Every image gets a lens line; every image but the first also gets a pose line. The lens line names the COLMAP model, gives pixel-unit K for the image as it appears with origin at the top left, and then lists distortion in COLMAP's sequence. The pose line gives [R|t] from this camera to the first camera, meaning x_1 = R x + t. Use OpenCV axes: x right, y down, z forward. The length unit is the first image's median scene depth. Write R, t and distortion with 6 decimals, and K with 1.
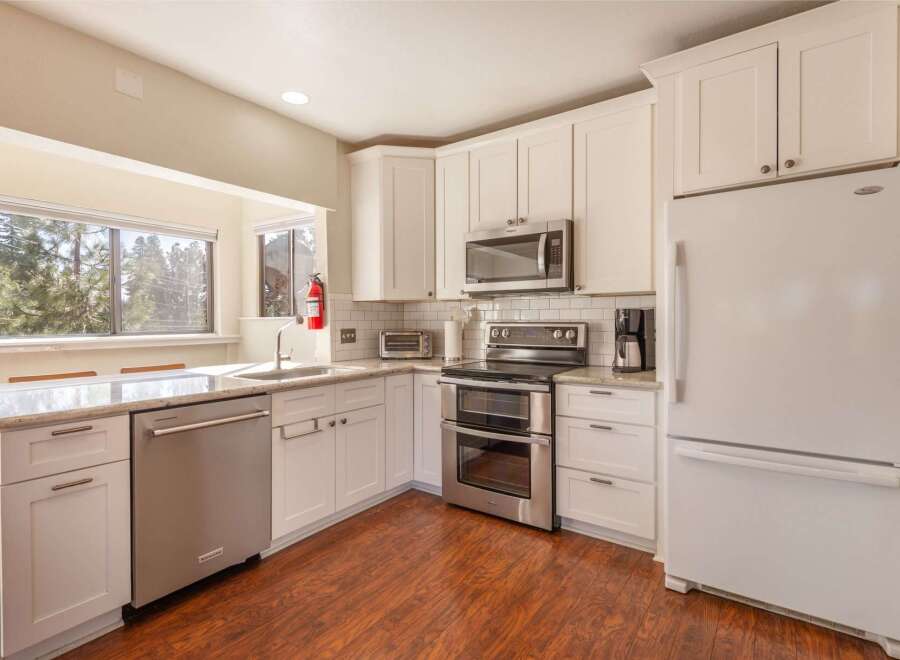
lens RADIAL K [[469.4, 0, 452.1], [0, 469.4, 326.5], [0, 0, 1]] dist [0.008405, -0.000655]
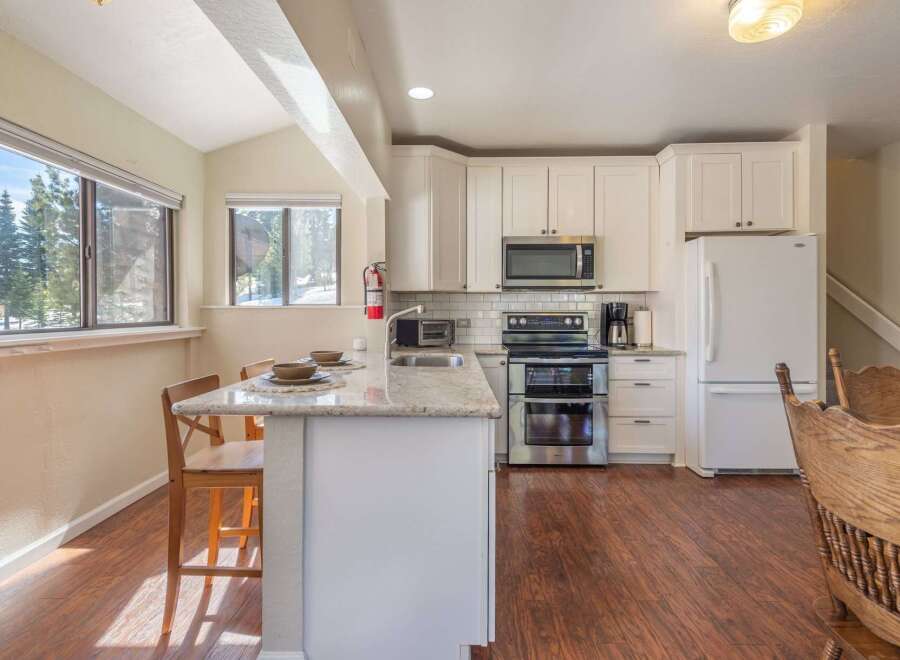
lens RADIAL K [[469.4, 0, 452.3], [0, 469.4, 318.2], [0, 0, 1]] dist [0.008405, -0.000655]
pose [[0.822048, -0.005807, 0.569389, -0.883330], [0.004280, 0.999983, 0.004019, 0.001293], [-0.569403, -0.000866, 0.822058, 0.124045]]
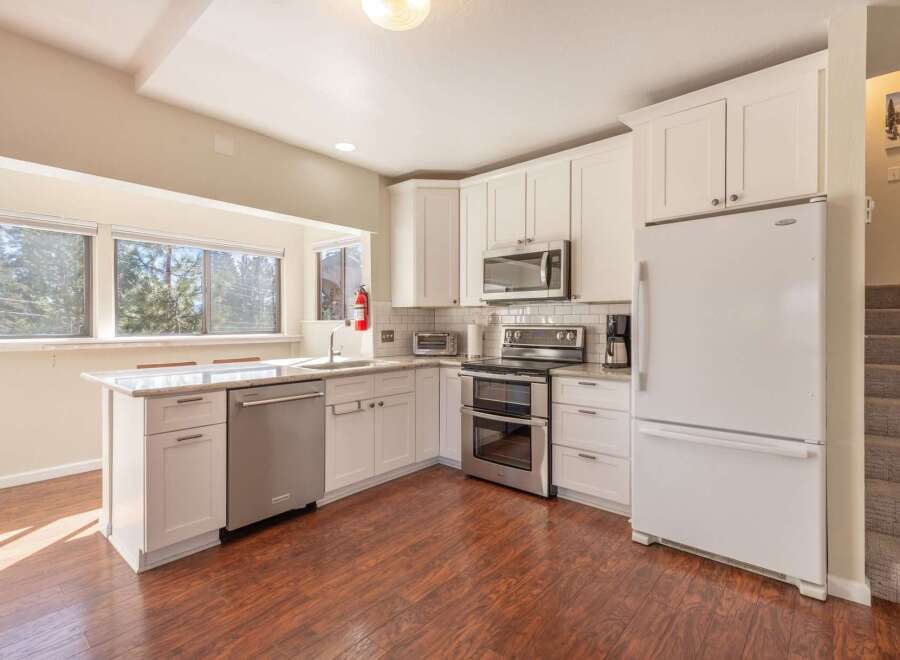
lens RADIAL K [[446.7, 0, 452.8], [0, 446.7, 327.0], [0, 0, 1]] dist [0.012241, -0.000591]
pose [[0.995491, 0.004834, -0.094735, 0.070248], [-0.005280, 0.999976, -0.004457, 0.000637], [0.094712, 0.004937, 0.995493, -0.168685]]
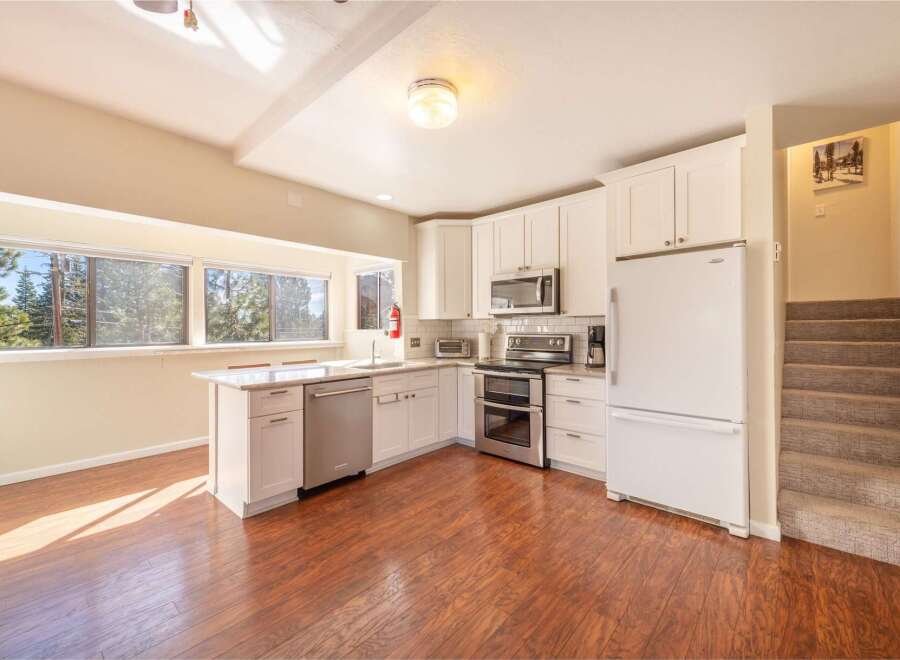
lens RADIAL K [[387.3, 0, 453.6], [0, 387.3, 327.2], [0, 0, 1]] dist [0.010645, 0.000163]
pose [[0.993774, -0.001076, -0.111406, 0.055877], [-0.000391, 0.999914, -0.013145, -0.016901], [0.111411, 0.013107, 0.993688, -0.312514]]
